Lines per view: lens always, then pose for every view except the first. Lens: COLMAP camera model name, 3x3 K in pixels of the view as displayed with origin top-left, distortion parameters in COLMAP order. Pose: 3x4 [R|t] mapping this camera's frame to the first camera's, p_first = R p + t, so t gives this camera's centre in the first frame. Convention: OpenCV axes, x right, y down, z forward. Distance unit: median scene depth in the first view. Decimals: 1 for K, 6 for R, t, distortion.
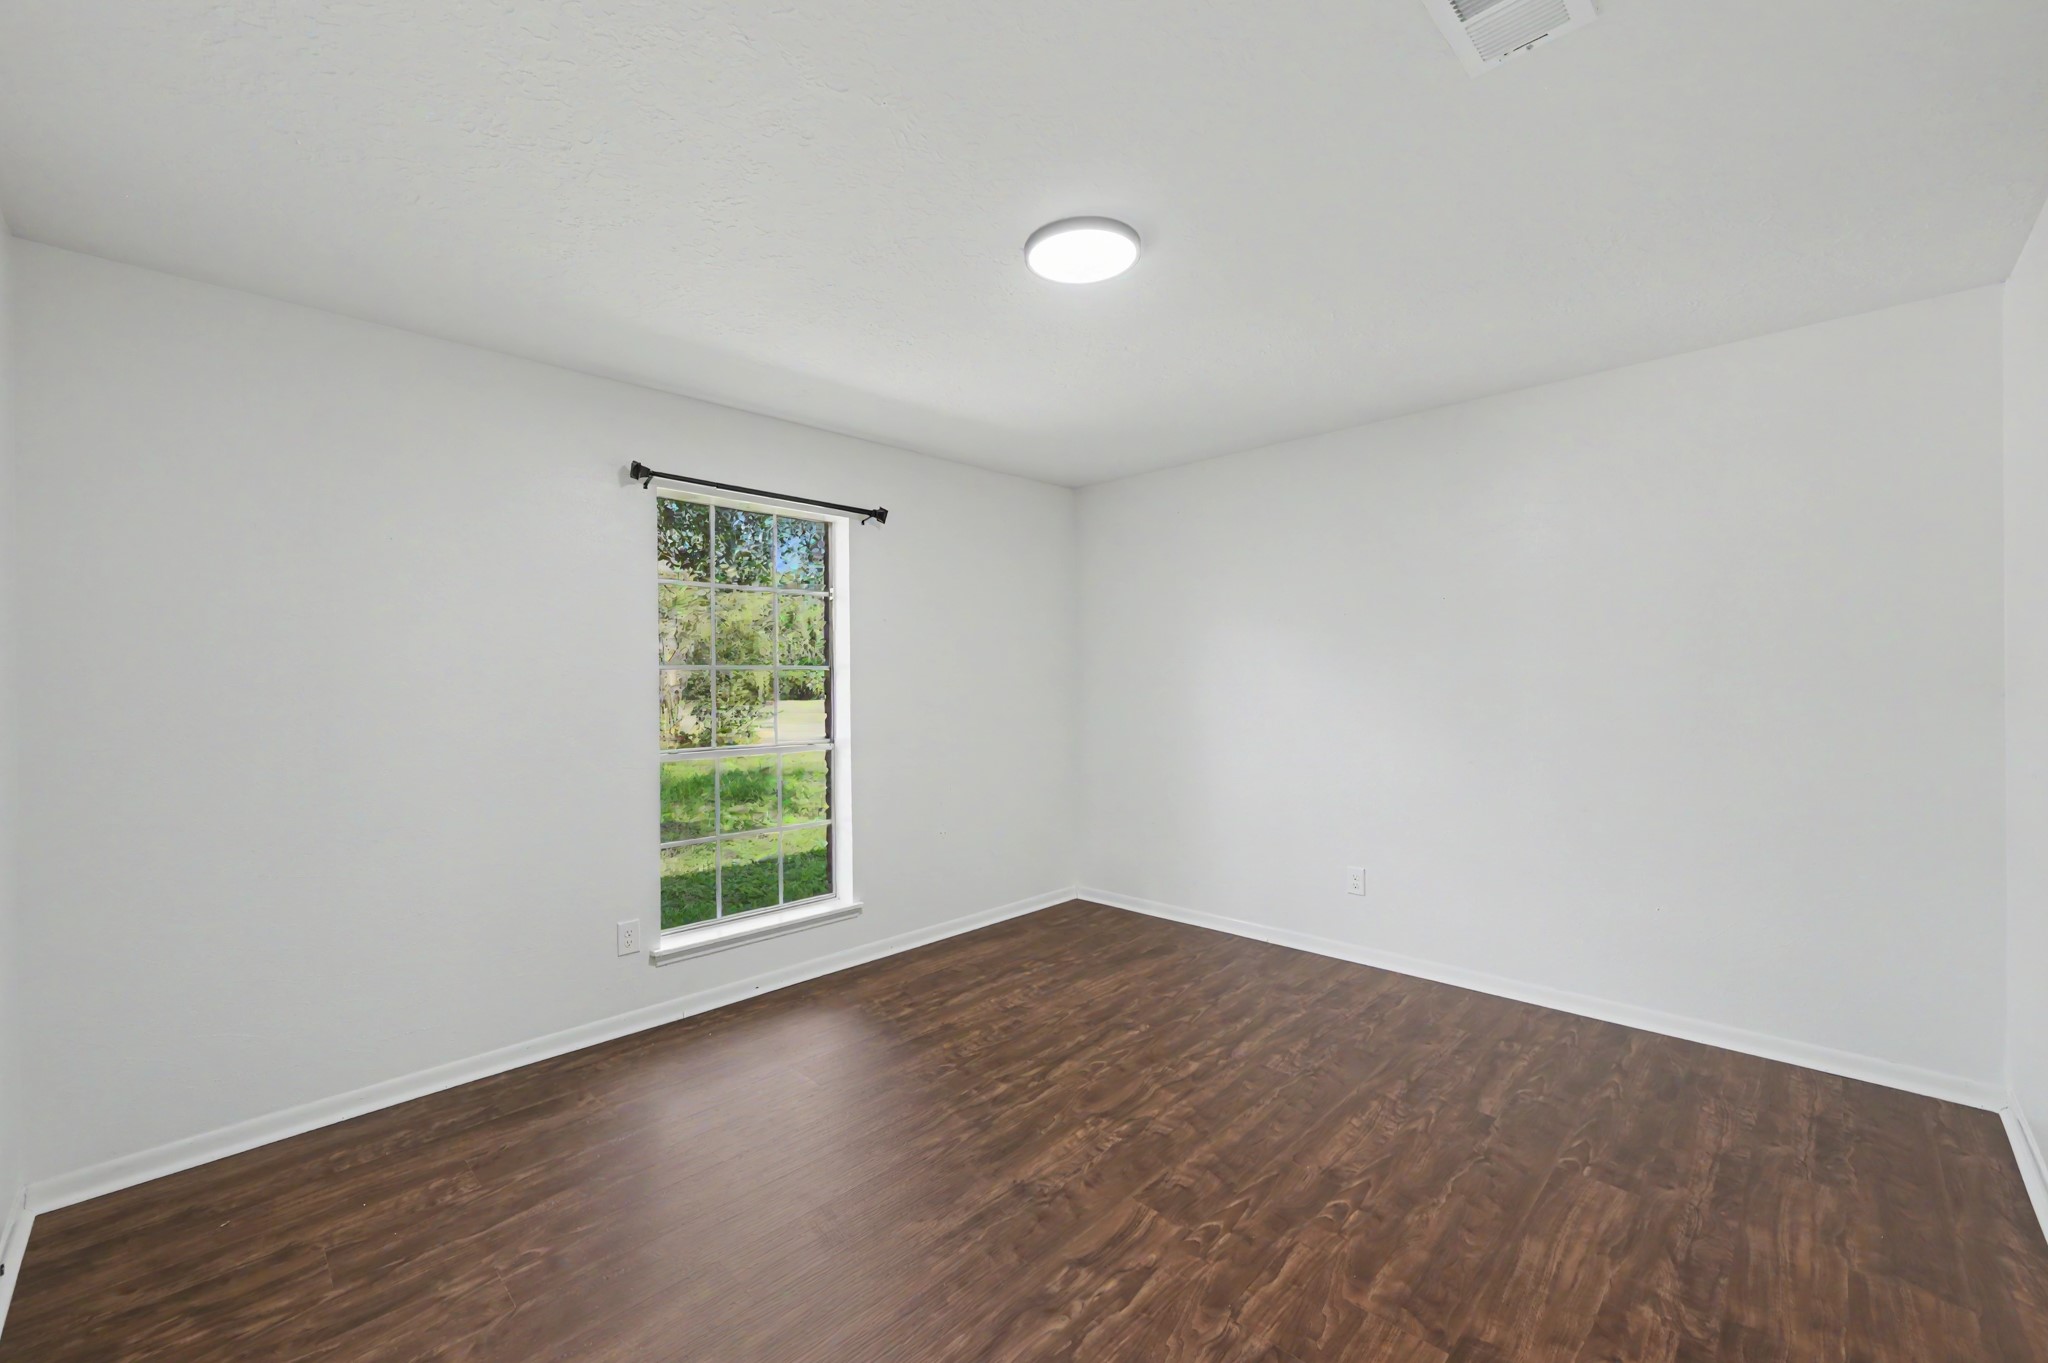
lens RADIAL K [[815.7, 0, 1022.7], [0, 815.7, 682.5], [0, 0, 1]] dist [0.001010, 0.000132]
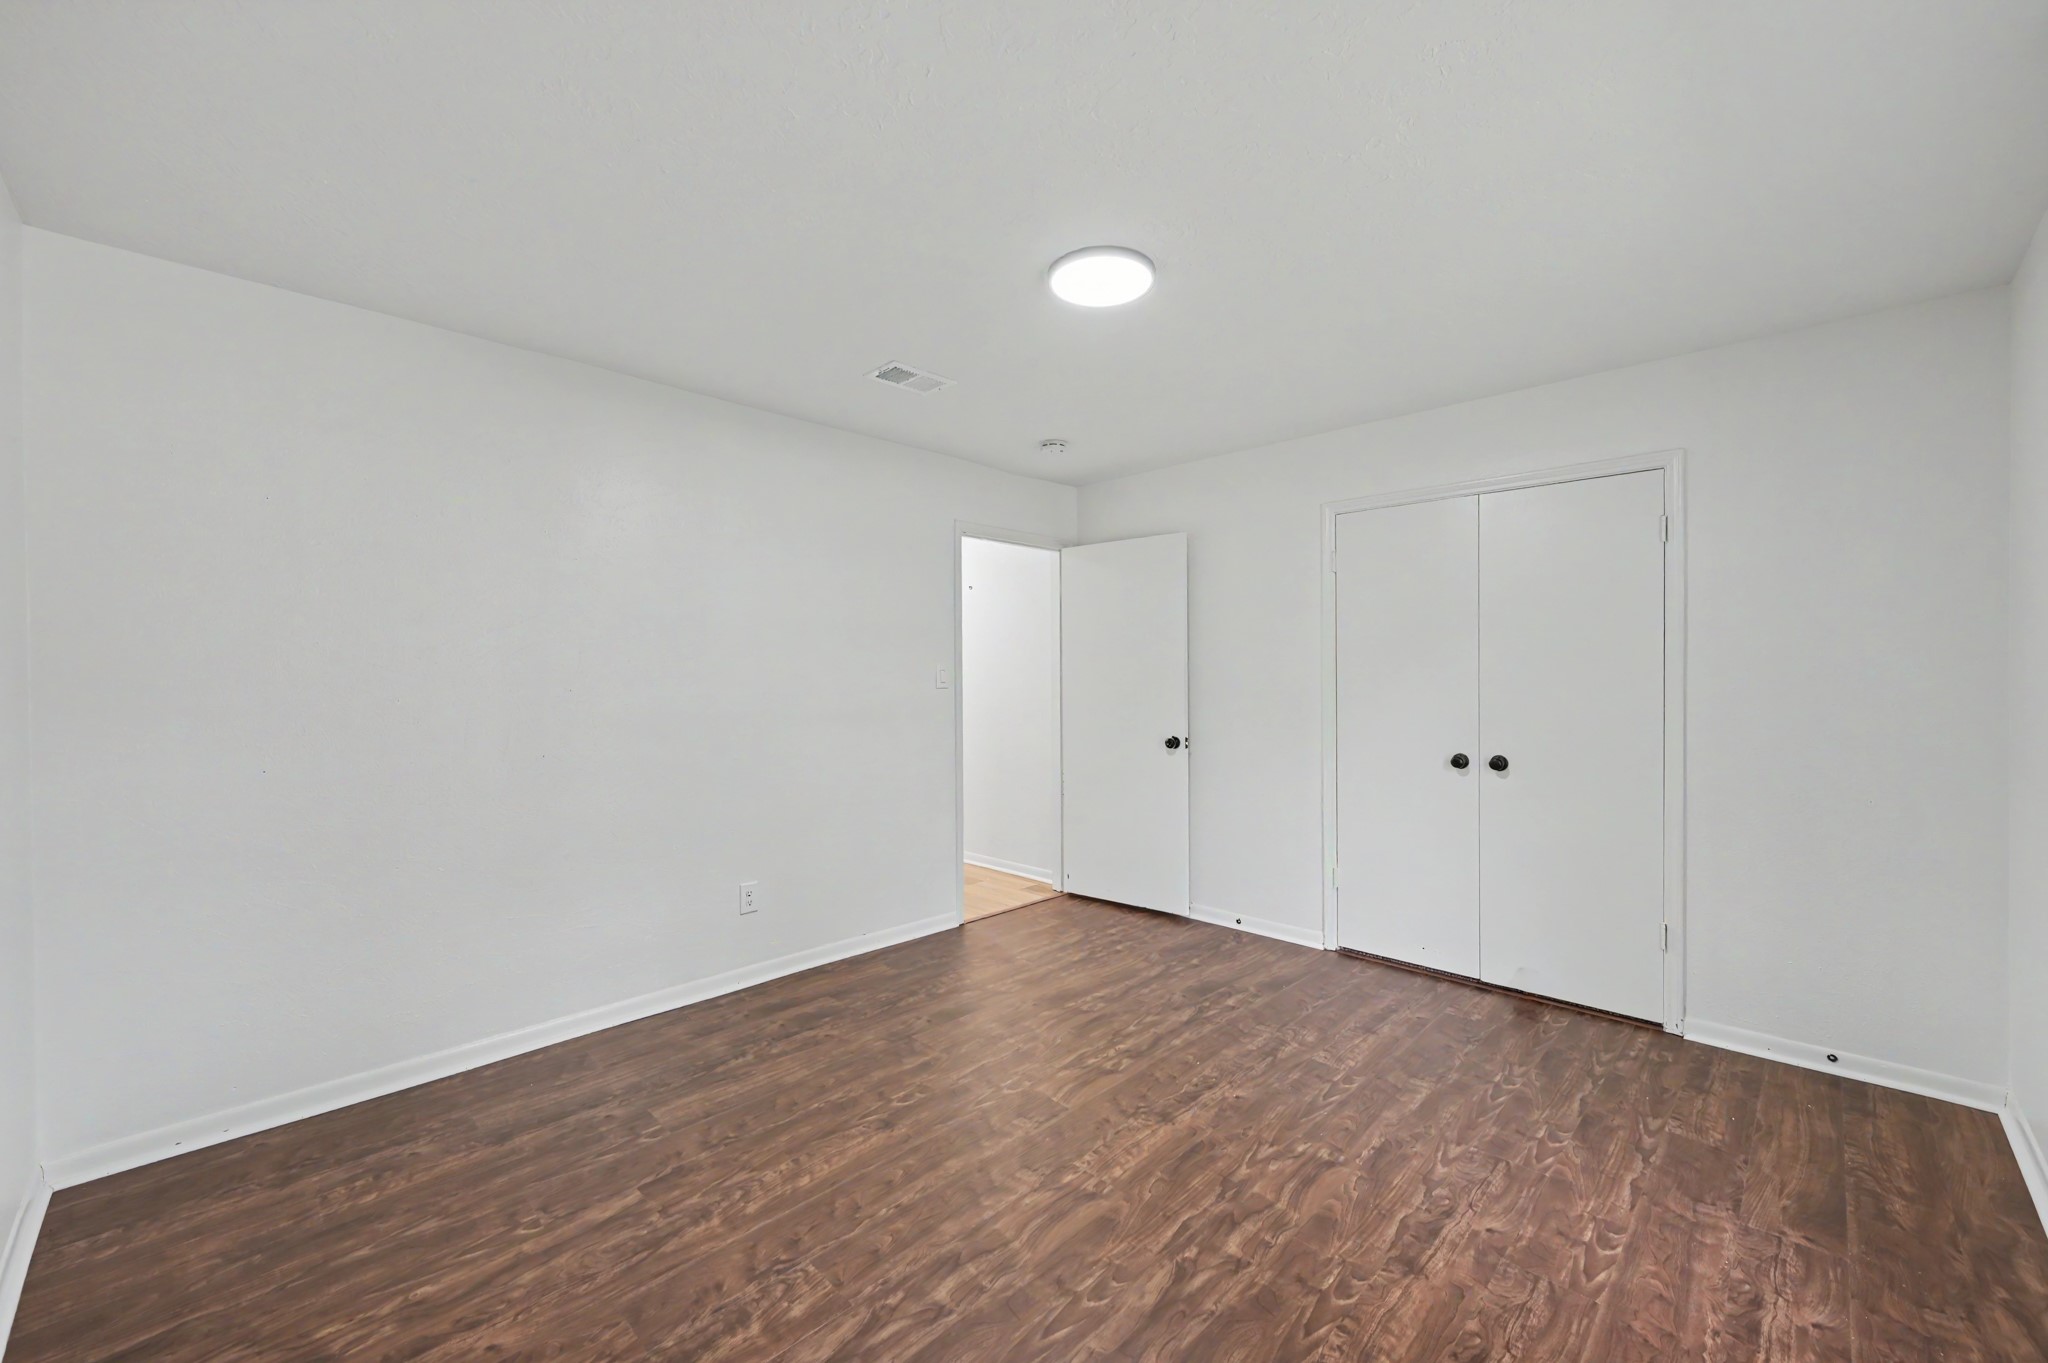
lens RADIAL K [[815.7, 0, 1024.5], [0, 815.7, 682.7], [0, 0, 1]] dist [0.001010, 0.000132]
pose [[-0.999892, 0.014599, 0.001695, 0.165692], [0.014615, 0.999845, 0.009822, -0.002931], [-0.001552, 0.009846, -0.999950, 1.913396]]
